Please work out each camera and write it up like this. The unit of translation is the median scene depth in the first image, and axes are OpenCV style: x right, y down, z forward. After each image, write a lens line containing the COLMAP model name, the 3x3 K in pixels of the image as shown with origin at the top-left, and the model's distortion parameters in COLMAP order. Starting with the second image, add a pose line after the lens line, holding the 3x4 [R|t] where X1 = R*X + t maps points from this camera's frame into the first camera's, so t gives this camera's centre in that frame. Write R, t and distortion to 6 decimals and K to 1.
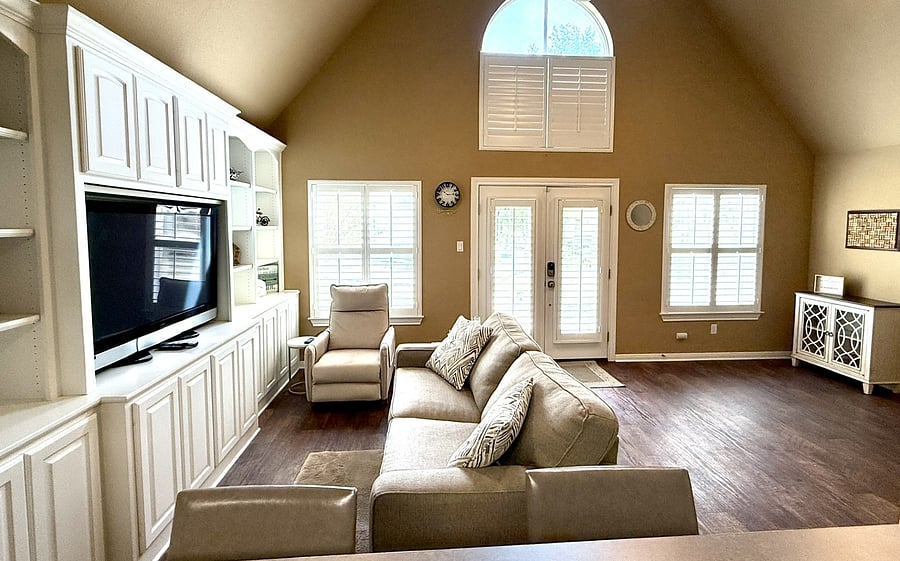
lens RADIAL K [[405.7, 0, 451.2], [0, 405.7, 246.7], [0, 0, 1]] dist [0.002442, 0.000317]
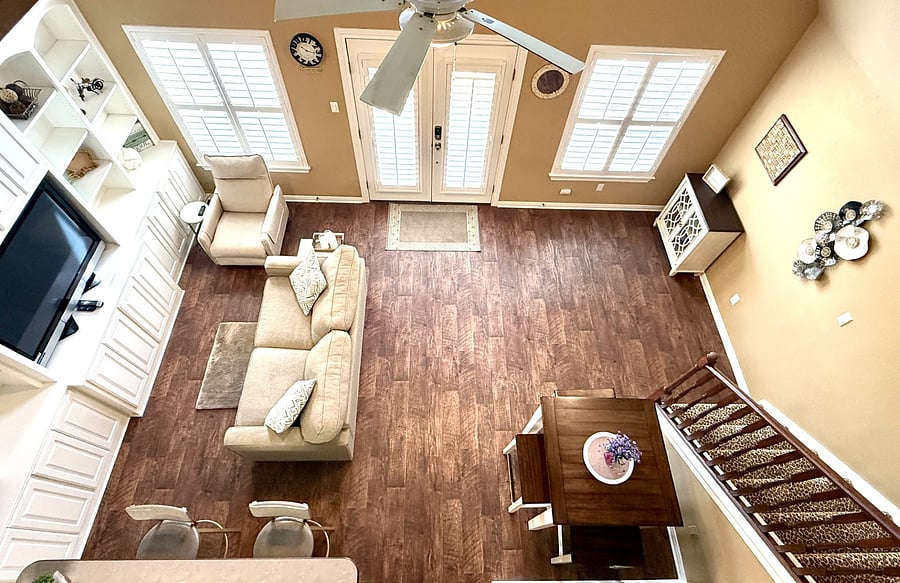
lens RADIAL K [[445.4, 0, 446.7], [0, 445.4, 299.9], [0, 0, 1]] dist [0.005263, 0.000712]
pose [[0.997251, 0.074089, 0.001433, 0.294448], [-0.042885, 0.561247, 0.826537, -0.577850], [0.060433, -0.824326, 0.562881, 0.114628]]
